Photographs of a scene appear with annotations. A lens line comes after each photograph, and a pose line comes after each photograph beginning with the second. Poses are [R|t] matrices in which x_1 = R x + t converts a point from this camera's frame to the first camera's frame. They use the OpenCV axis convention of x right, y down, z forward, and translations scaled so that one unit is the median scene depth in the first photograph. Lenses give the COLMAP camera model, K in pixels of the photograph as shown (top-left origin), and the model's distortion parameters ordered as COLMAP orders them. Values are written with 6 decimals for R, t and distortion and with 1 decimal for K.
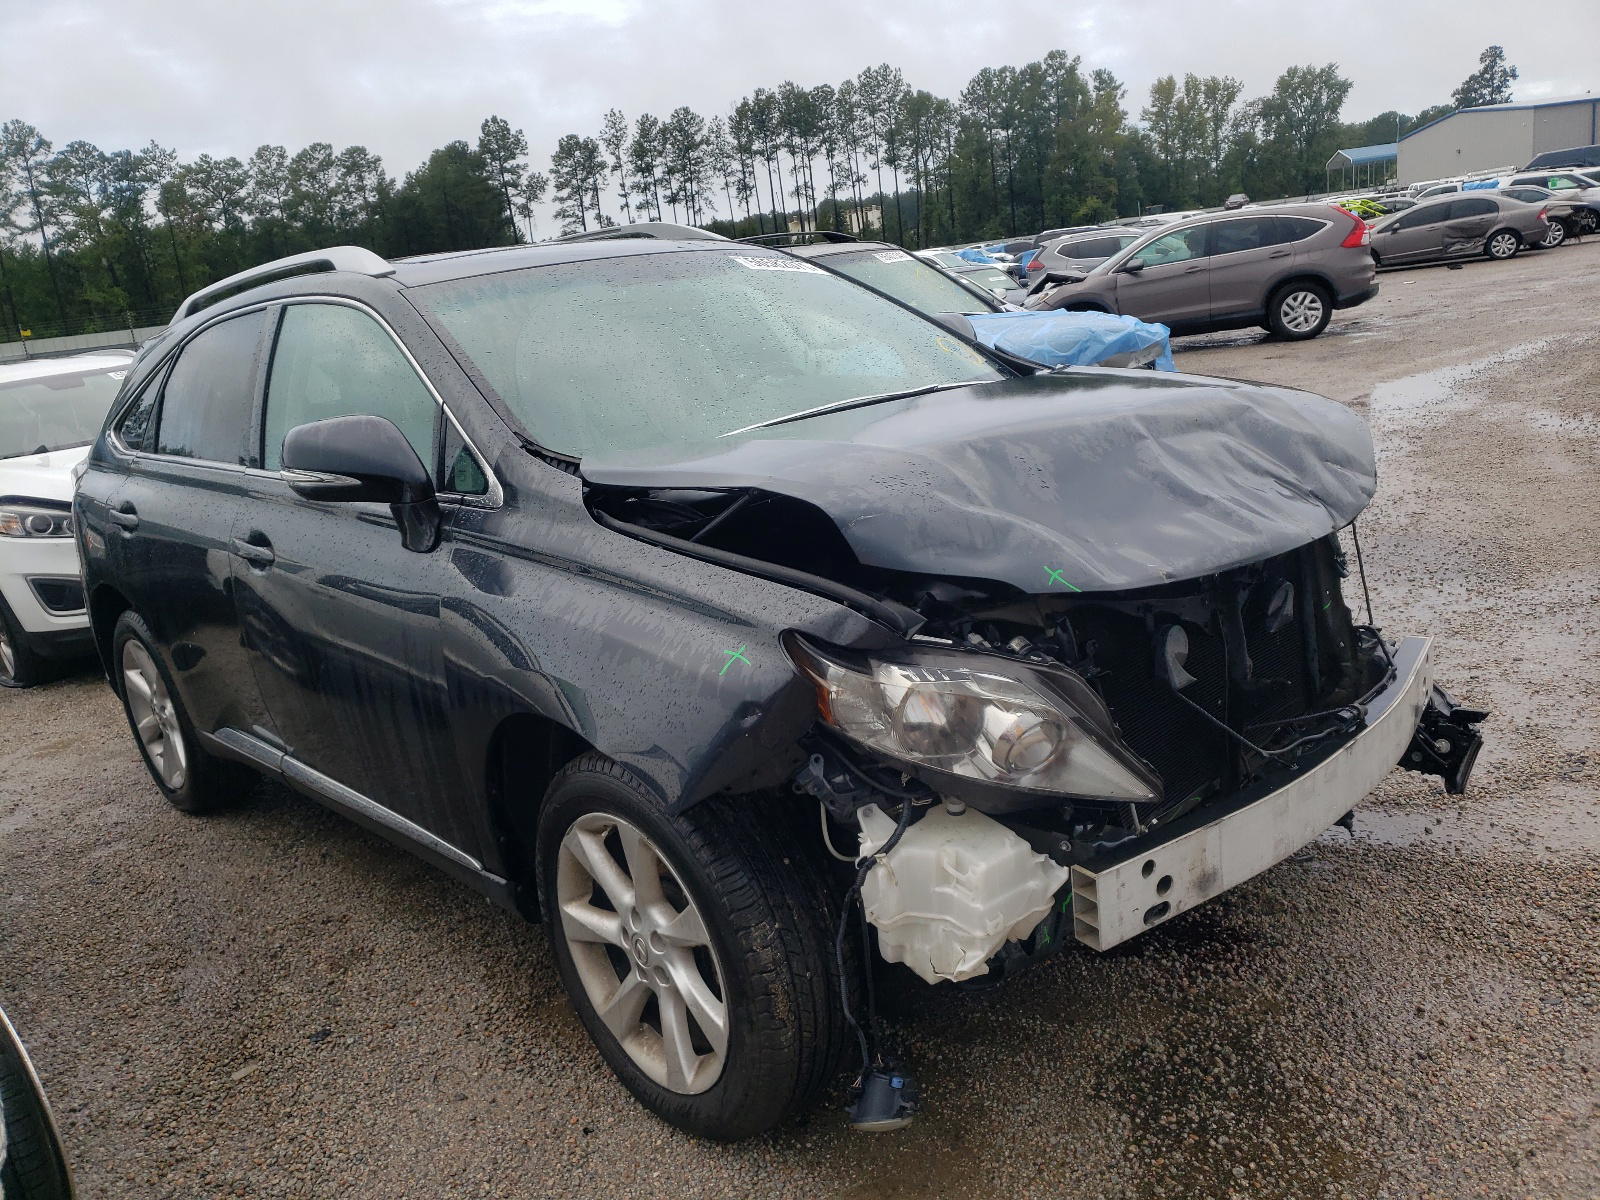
lens RADIAL K [[1348.4, 0, 852.6], [0, 1348.4, 625.0], [0, 0, 1]] dist [0.002893, 0.025582]
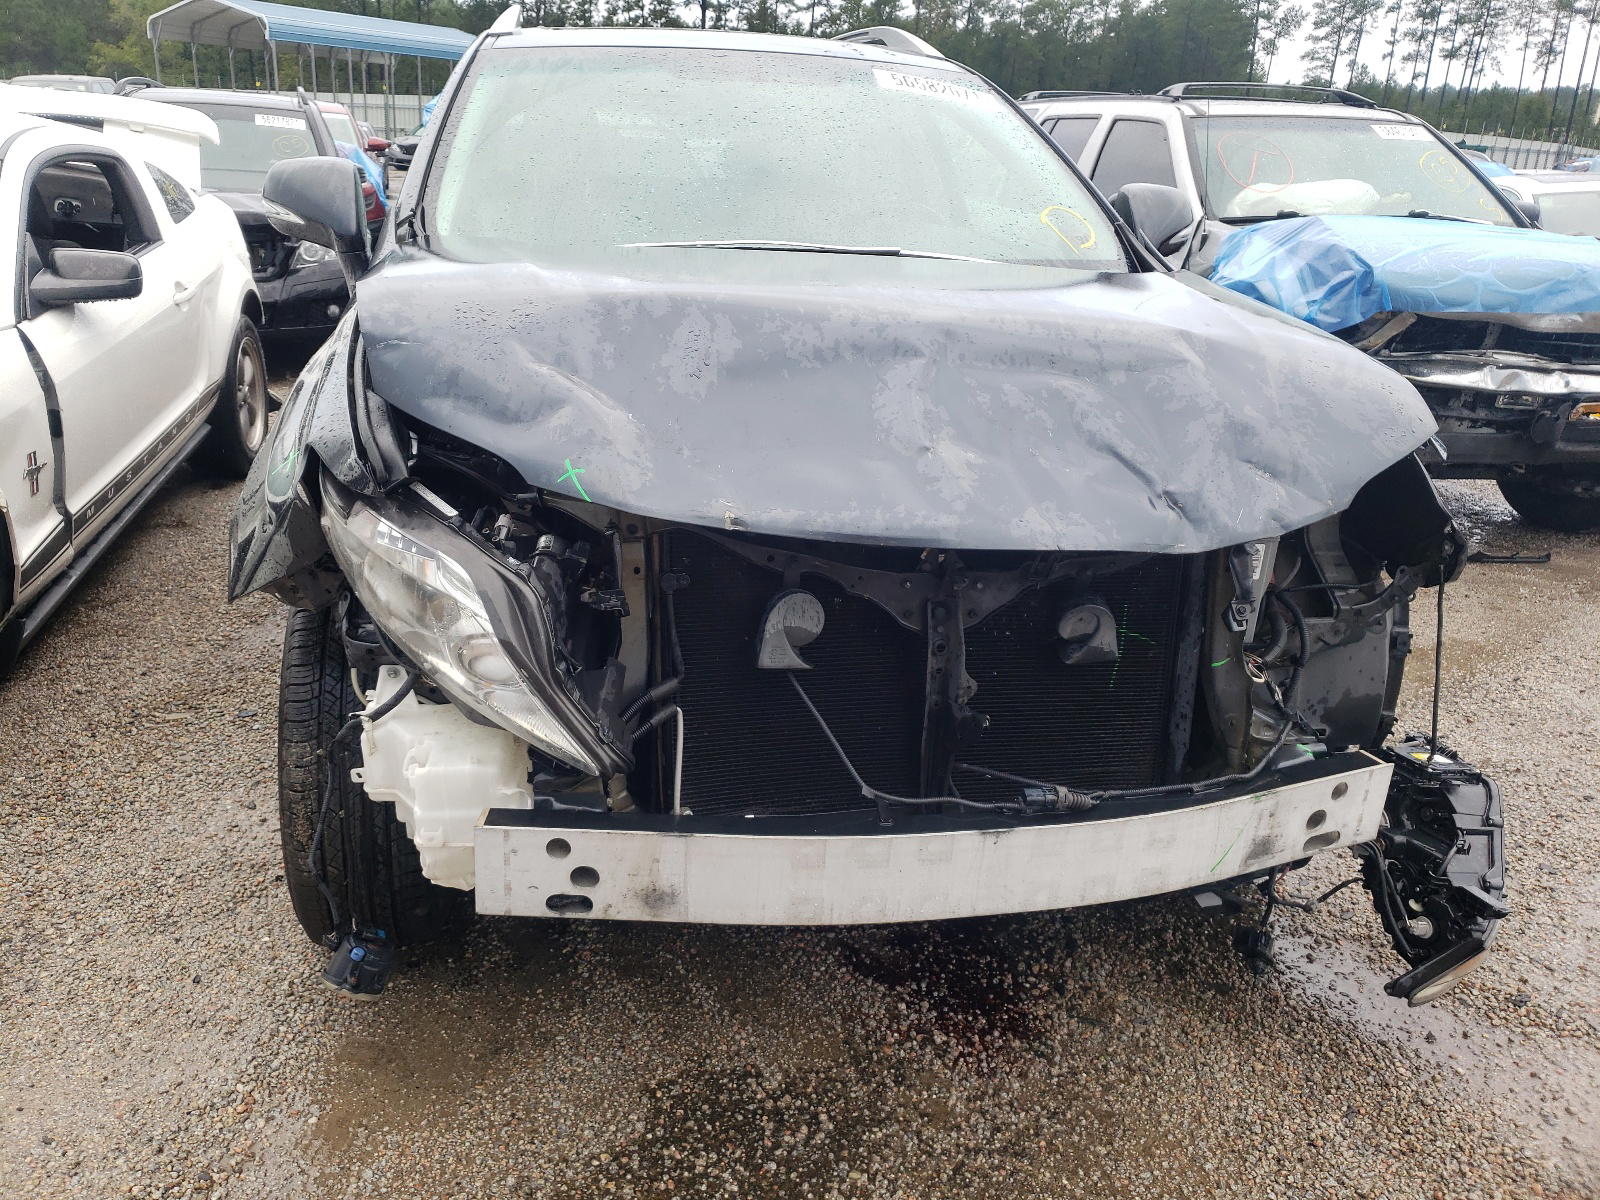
lens RADIAL K [[1348.4, 0, 852.6], [0, 1348.4, 625.0], [0, 0, 1]] dist [0.002893, 0.025582]
pose [[0.808563, 0.331322, -0.486264, 0.106370], [-0.278312, 0.943462, 0.180060, -0.021260], [0.518429, -0.010256, 0.855059, 0.059017]]
